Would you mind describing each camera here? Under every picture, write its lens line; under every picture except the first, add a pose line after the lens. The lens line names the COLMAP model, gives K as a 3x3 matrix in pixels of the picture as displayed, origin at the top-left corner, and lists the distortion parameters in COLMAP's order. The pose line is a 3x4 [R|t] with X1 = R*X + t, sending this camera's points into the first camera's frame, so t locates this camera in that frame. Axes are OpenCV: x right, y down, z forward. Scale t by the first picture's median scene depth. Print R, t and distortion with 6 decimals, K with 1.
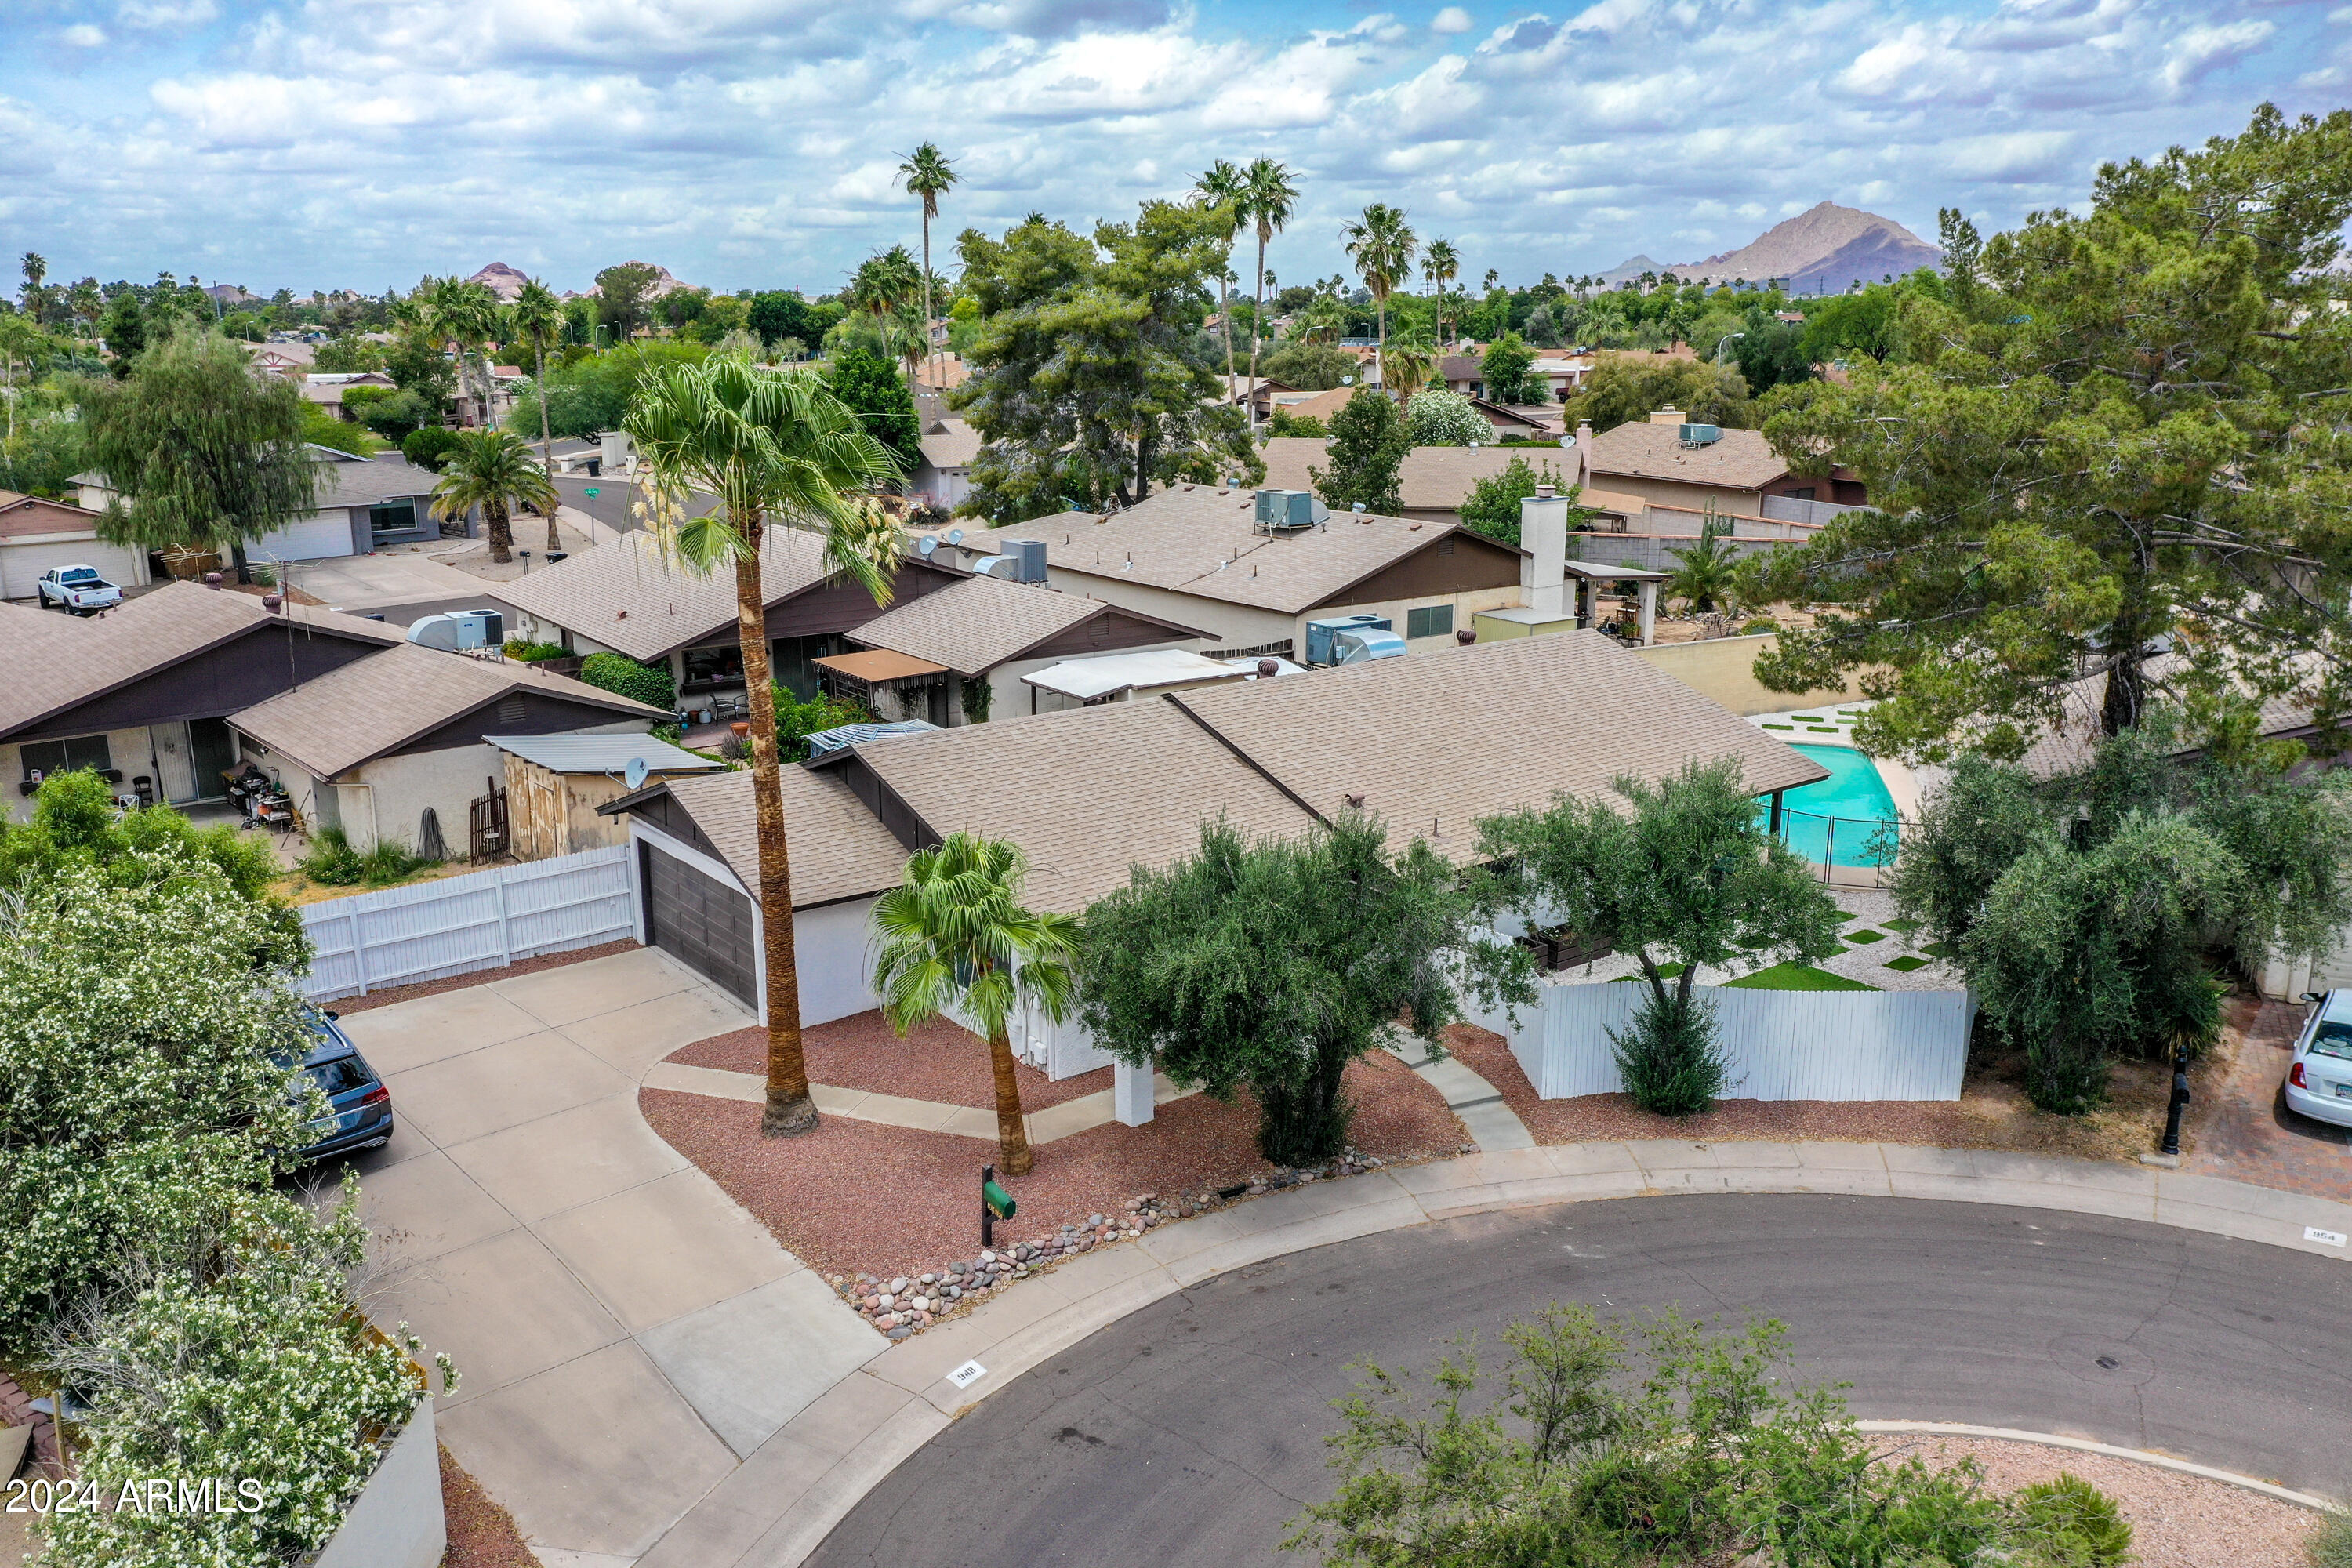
lens RADIAL K [[1880.7, 0, 1176.0], [0, 1880.7, 784.0], [0, 0, 1]] dist [0.000476, -0.004363]
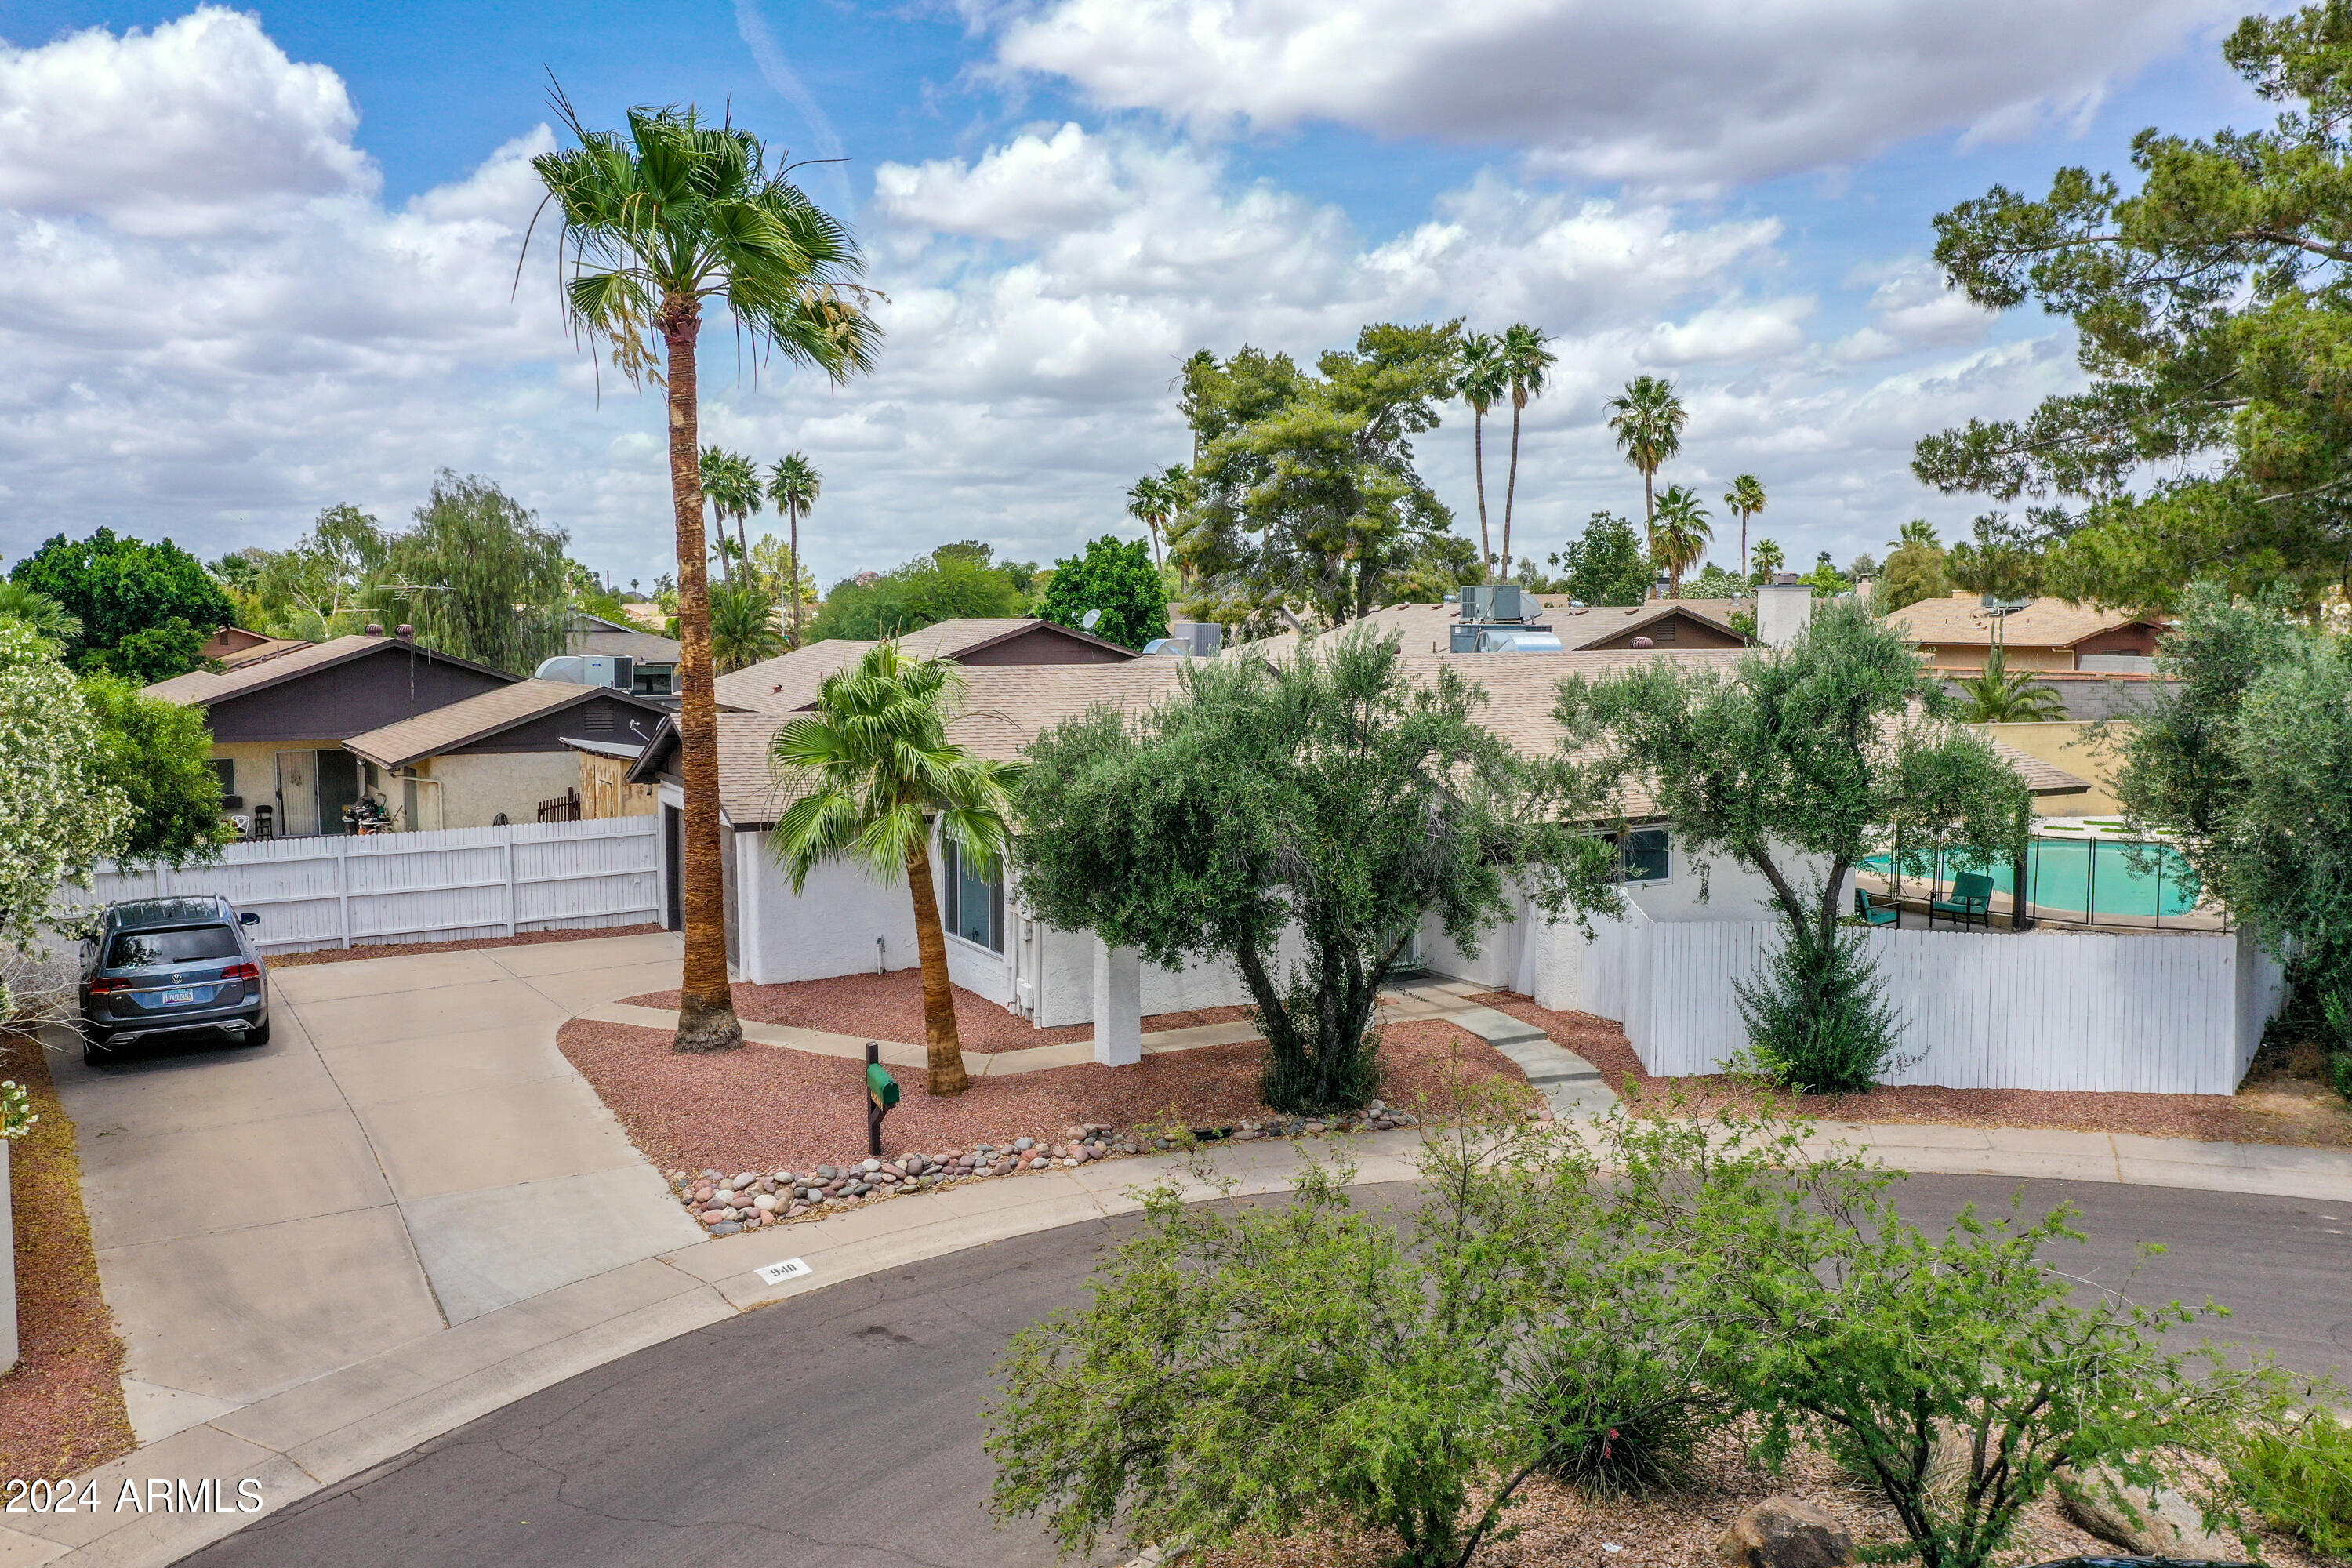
lens RADIAL K [[1880.7, 0, 1176.0], [0, 1880.7, 784.0], [0, 0, 1]] dist [0.000476, -0.004363]
pose [[0.984292, 0.017856, -0.175642, 0.139681], [-0.045928, 0.986516, -0.157088, 0.184234], [0.170468, 0.162688, 0.971840, 0.202296]]
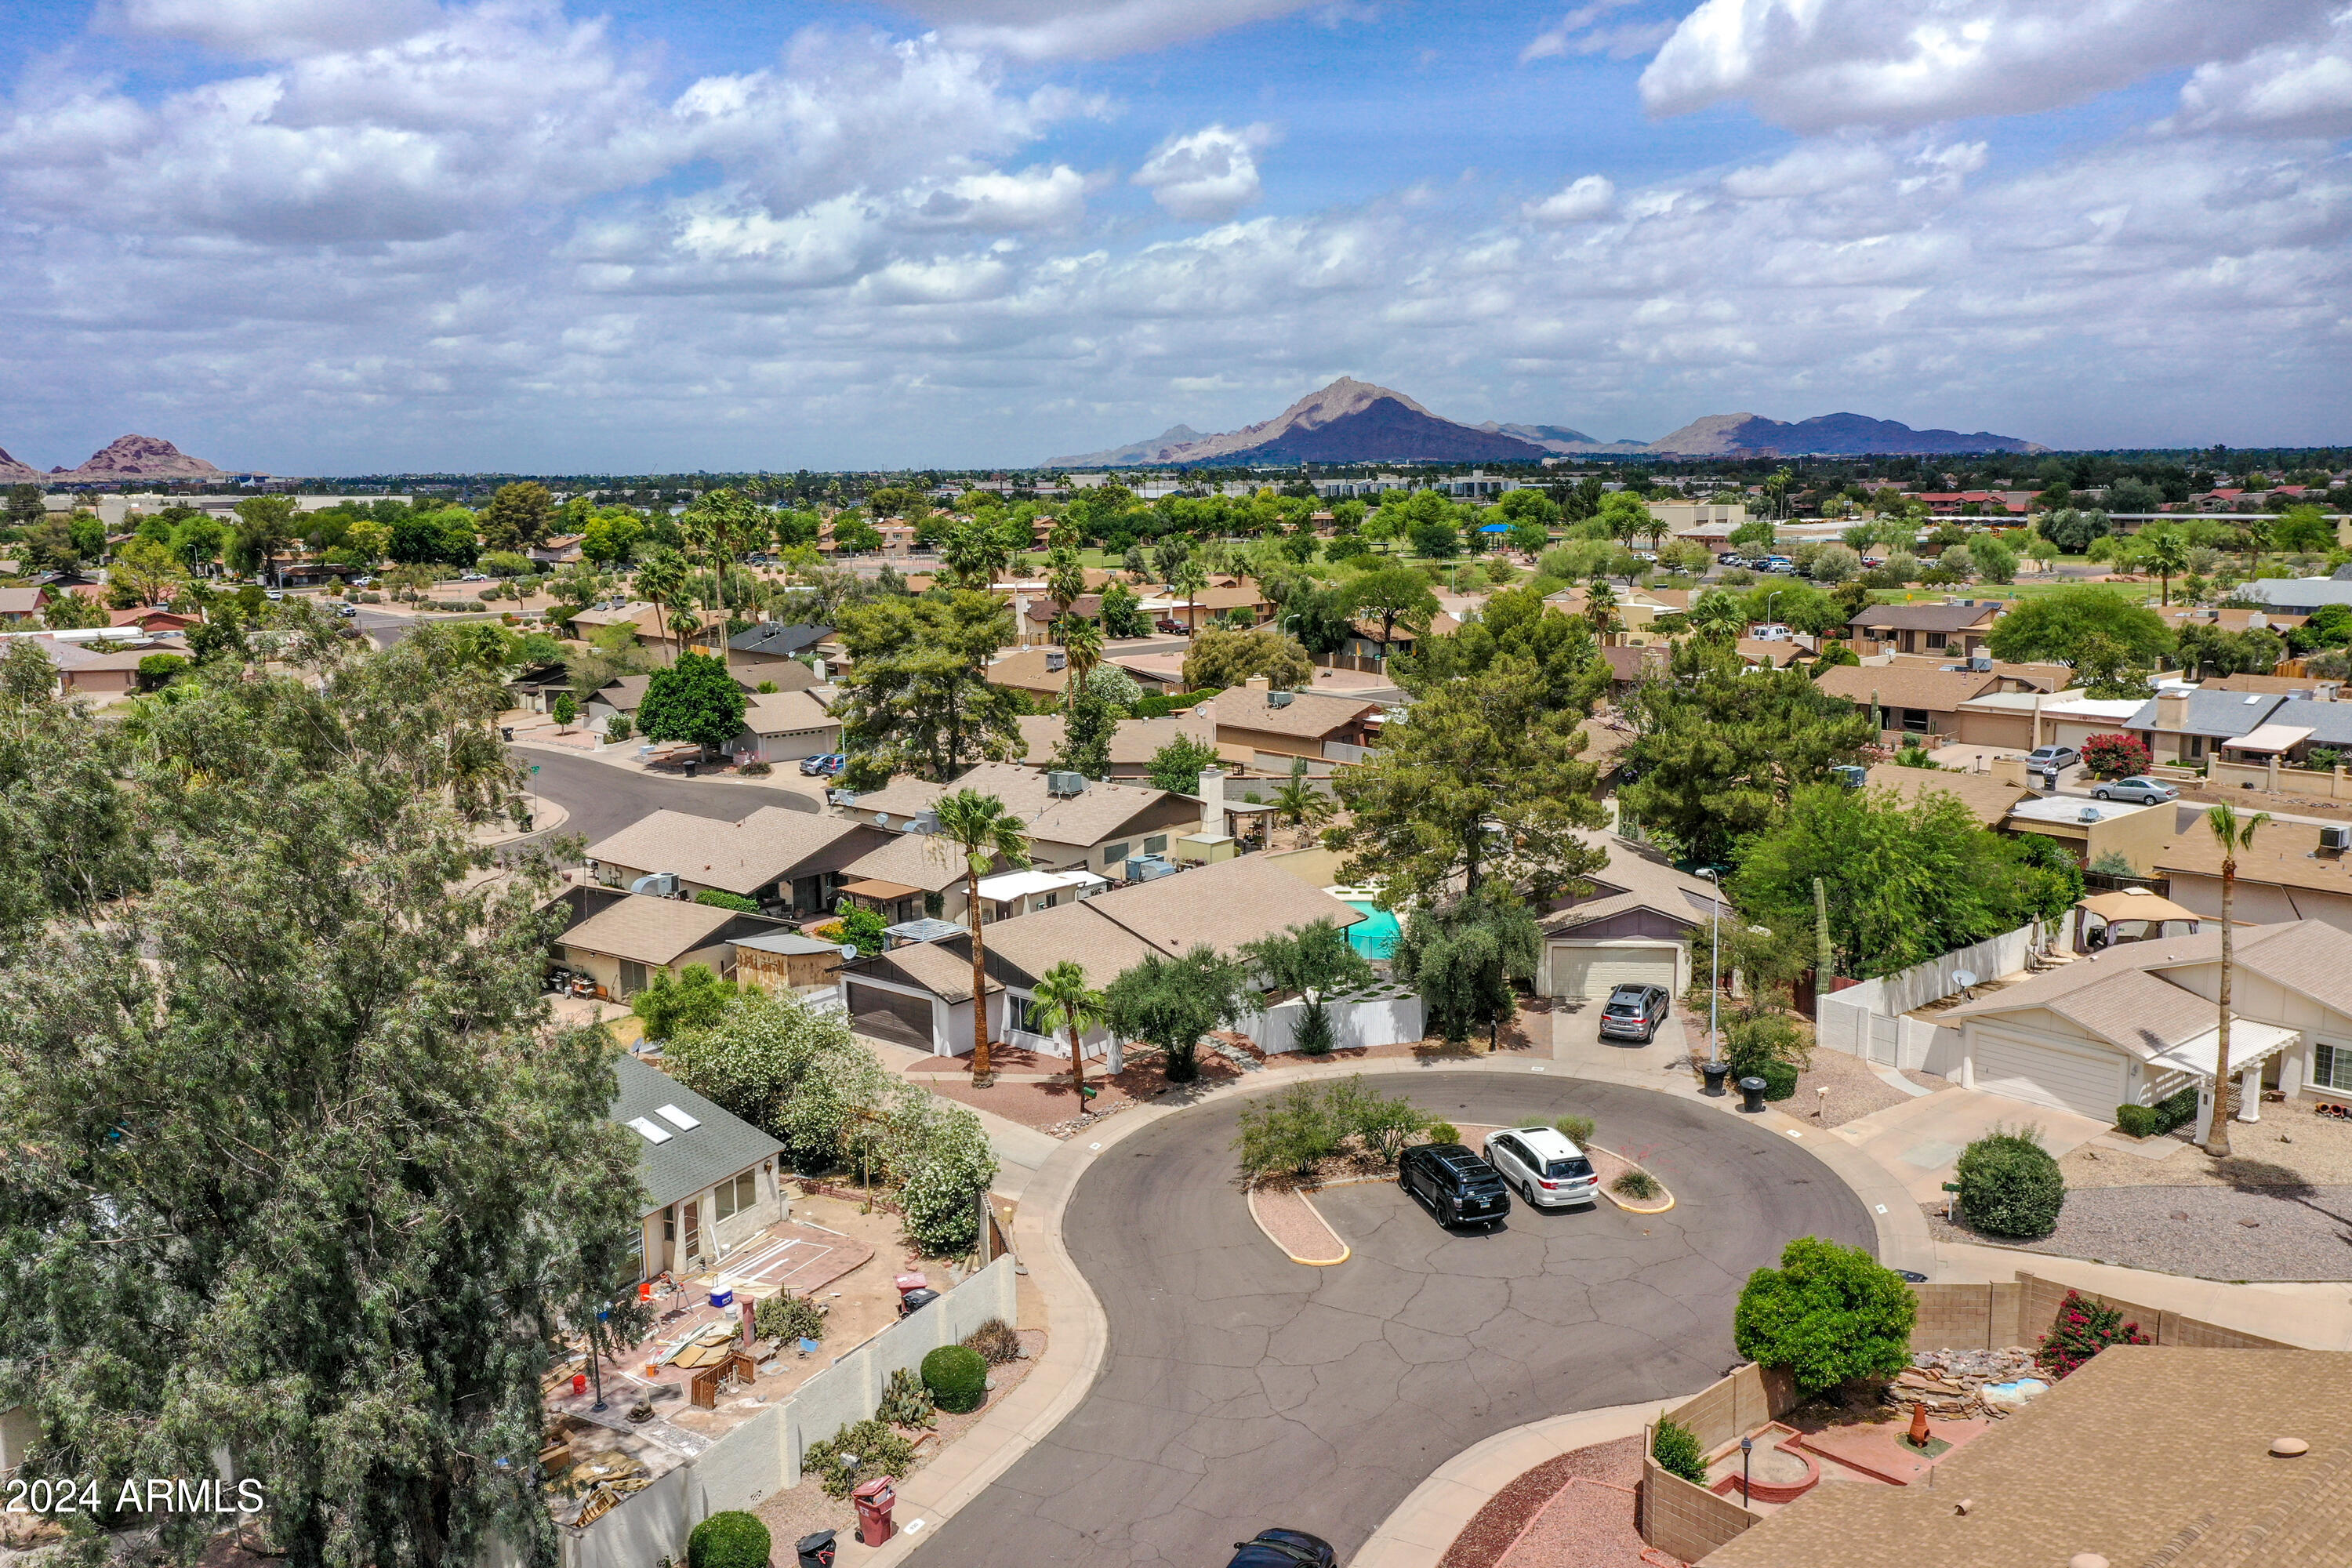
lens RADIAL K [[1982.2, 0, 1173.4], [0, 1982.2, 661.9], [0, 0, 1]] dist [0.054511, -0.000620]
pose [[0.972869, -0.029602, 0.229456, -0.539999], [0.062060, 0.988823, -0.135563, -0.000705], [-0.222879, 0.146125, 0.963832, -1.667405]]
